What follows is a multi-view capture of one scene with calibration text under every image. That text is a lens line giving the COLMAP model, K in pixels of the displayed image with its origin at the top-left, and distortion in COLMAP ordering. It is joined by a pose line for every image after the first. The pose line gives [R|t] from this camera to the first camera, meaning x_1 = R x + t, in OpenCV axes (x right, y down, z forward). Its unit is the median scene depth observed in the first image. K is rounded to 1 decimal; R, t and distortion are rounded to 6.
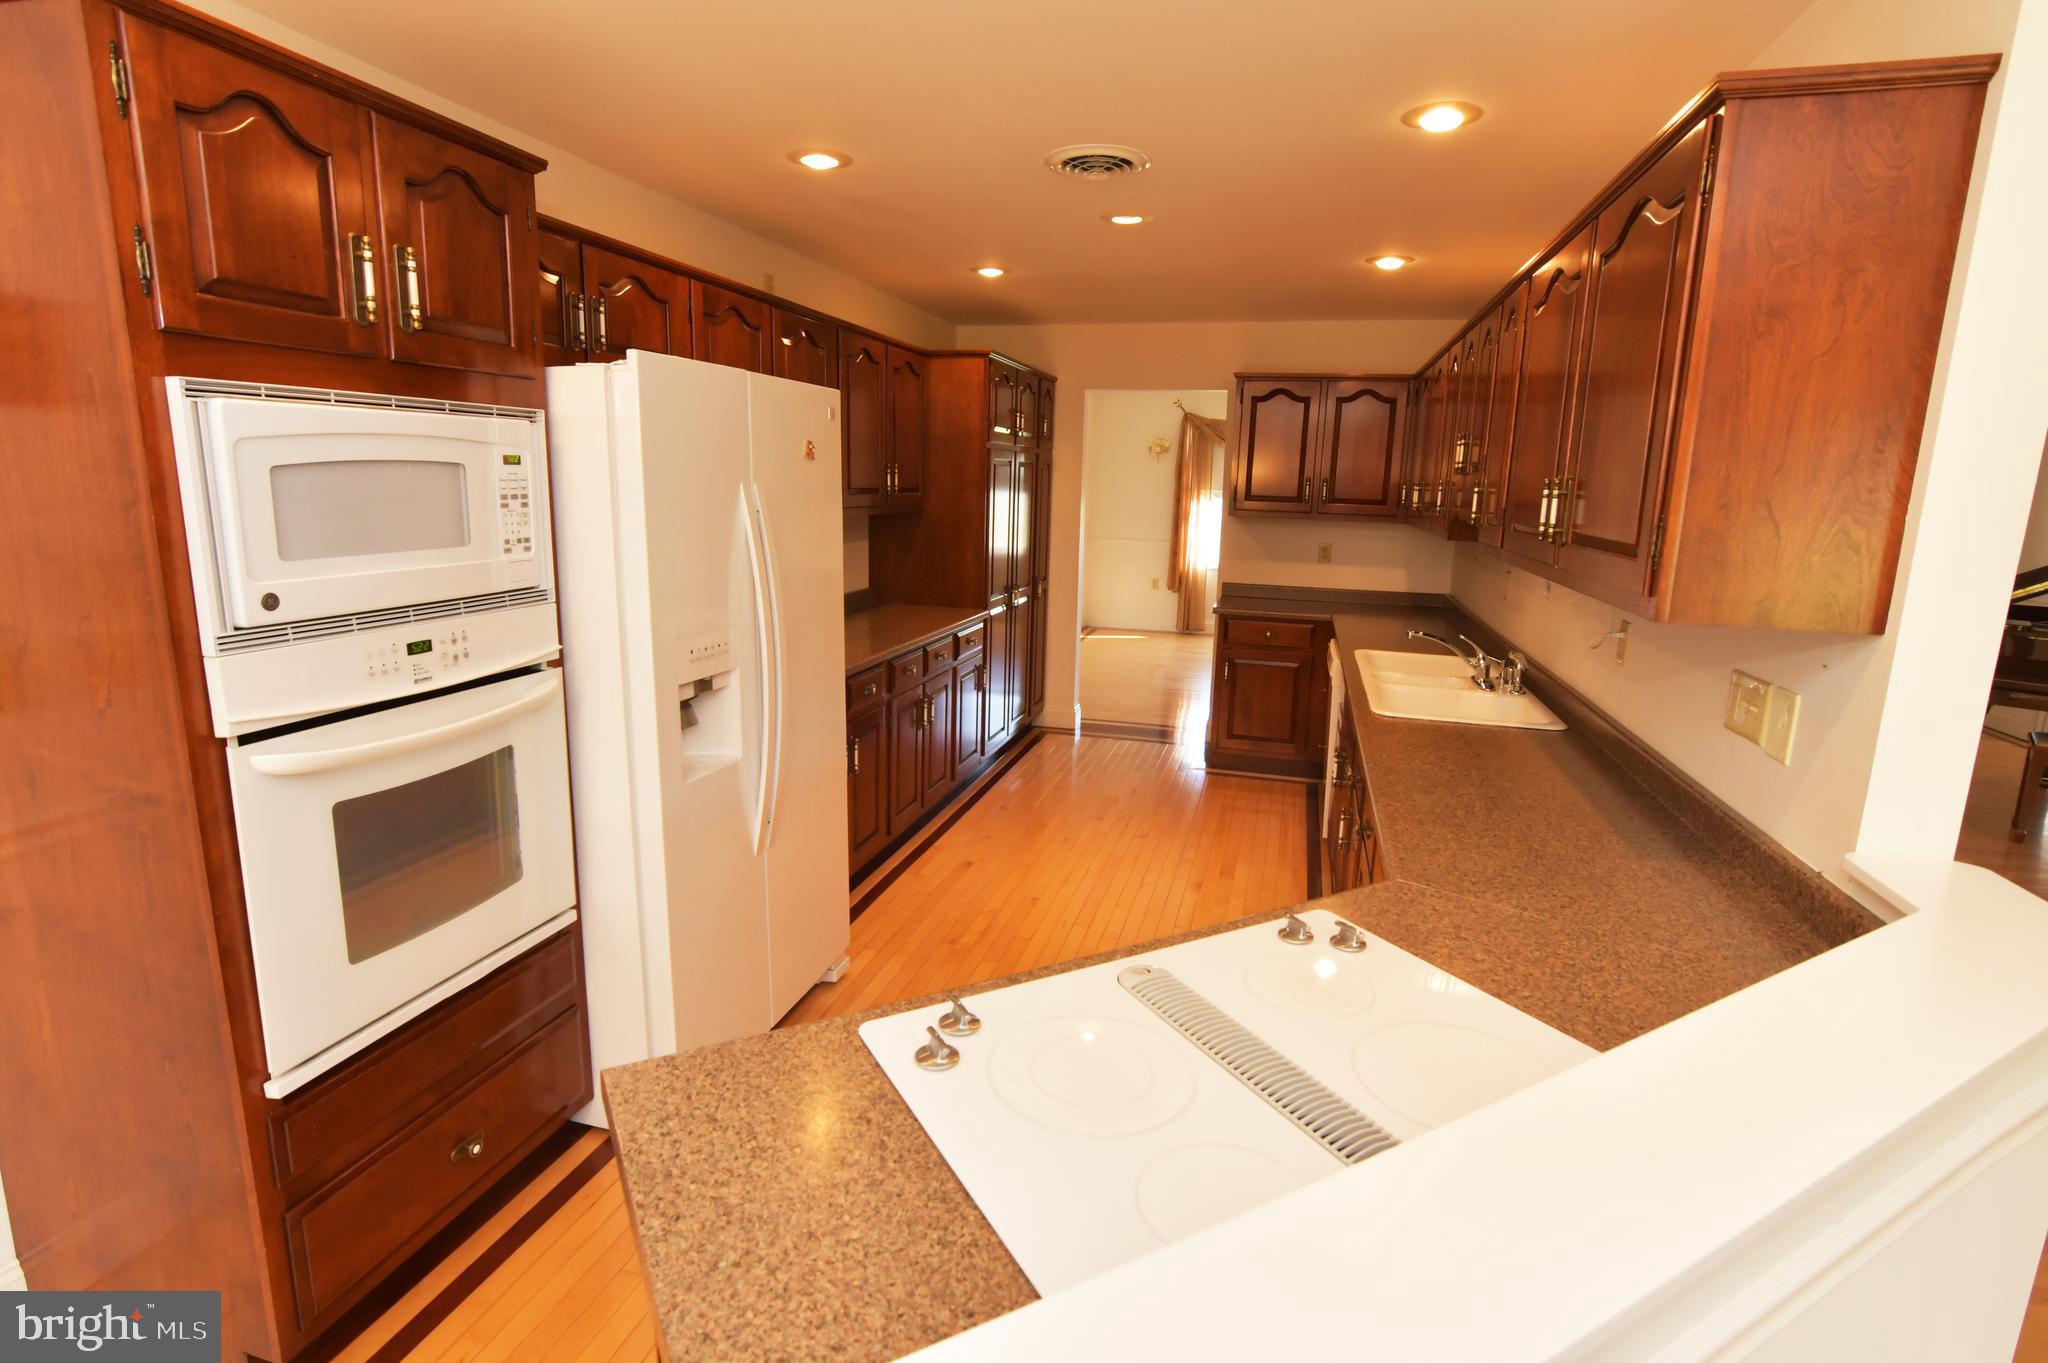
lens RADIAL K [[999.9, 0, 1034.5], [0, 999.9, 667.8], [0, 0, 1]] dist [-0.028220, 0.008083]
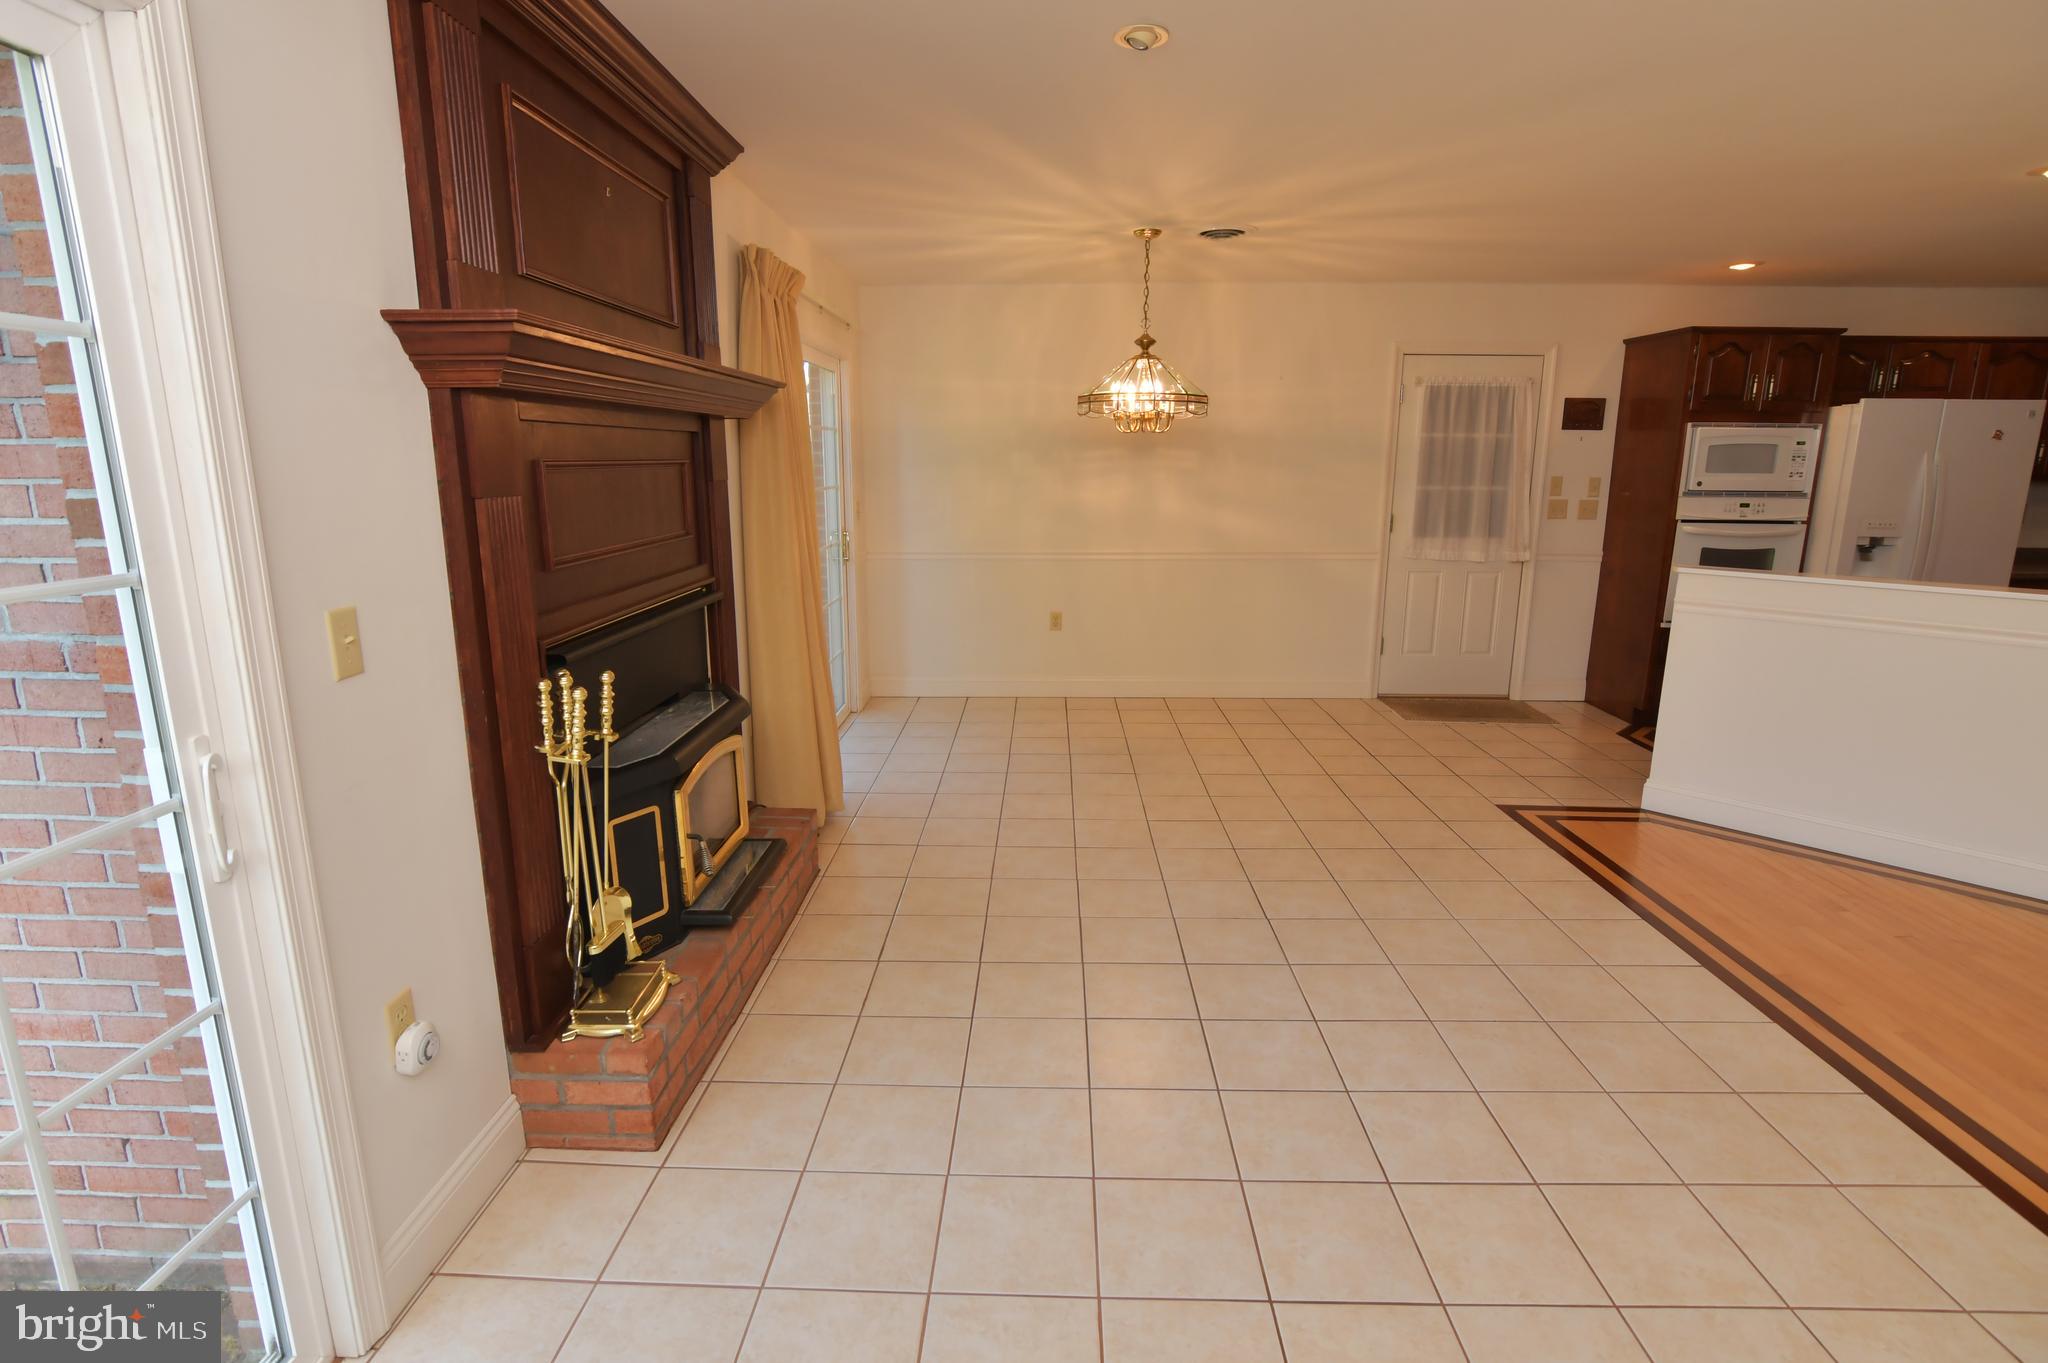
lens RADIAL K [[999.9, 0, 1019.8], [0, 999.9, 670.0], [0, 0, 1]] dist [-0.028220, 0.008083]
pose [[0.219820, 0.181935, -0.958425, 1.854849], [-0.182368, 0.972800, 0.142837, 0.436856], [0.958343, 0.143388, 0.247020, -1.781342]]
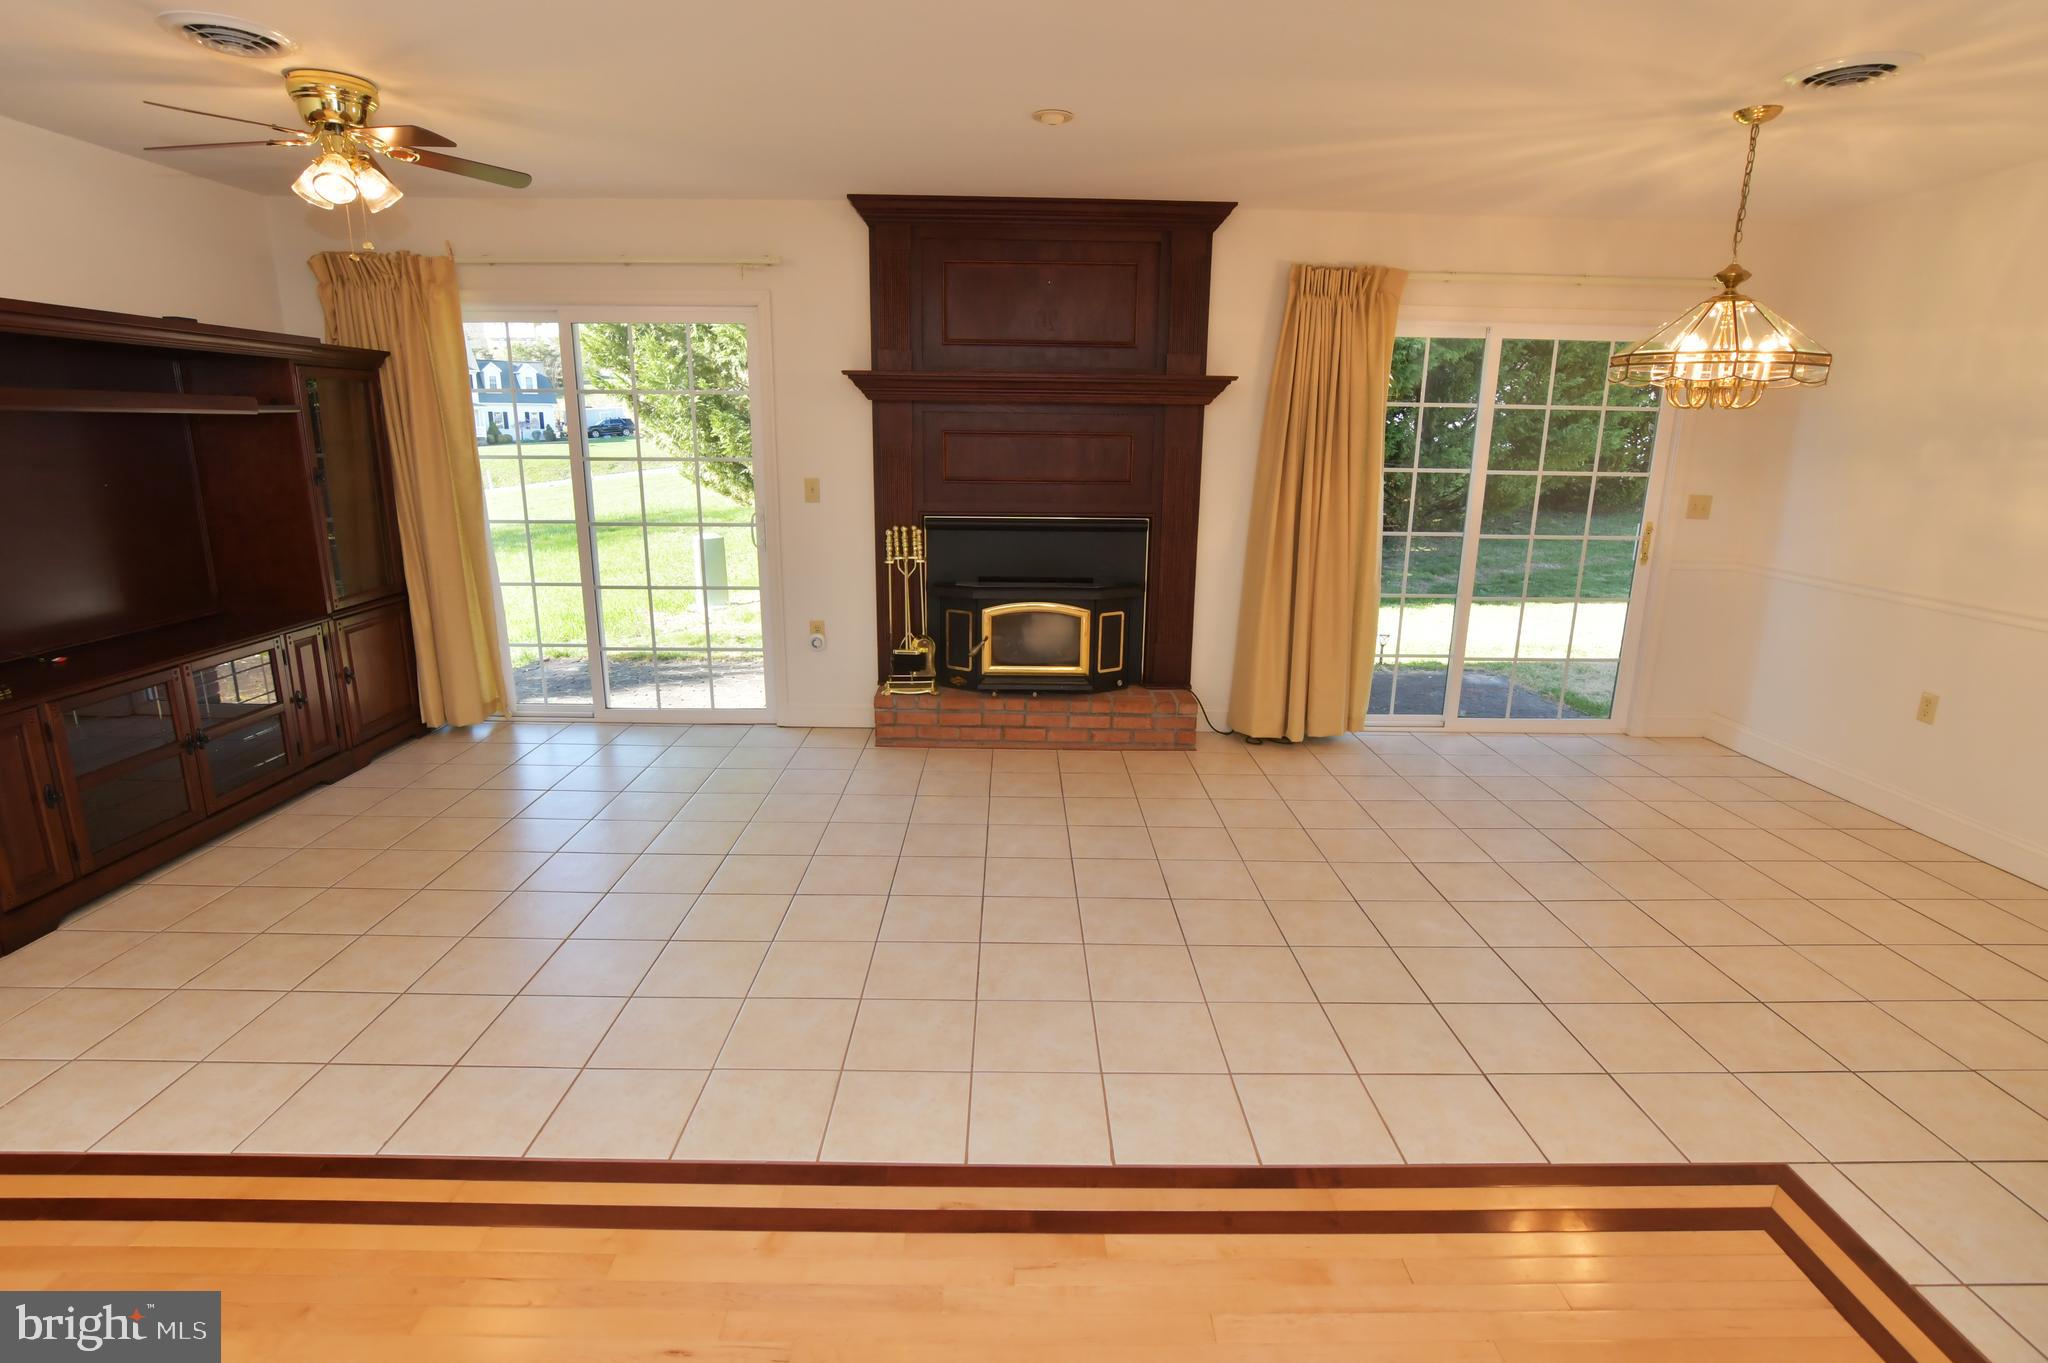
lens RADIAL K [[999.9, 0, 1025.6], [0, 999.9, 678.8], [0, 0, 1]] dist [-0.028220, 0.008083]
pose [[-0.962997, 0.031224, -0.267698, 1.005089], [-0.085865, 0.905965, 0.414554, -0.050206], [0.255469, 0.422200, -0.869760, 0.559787]]
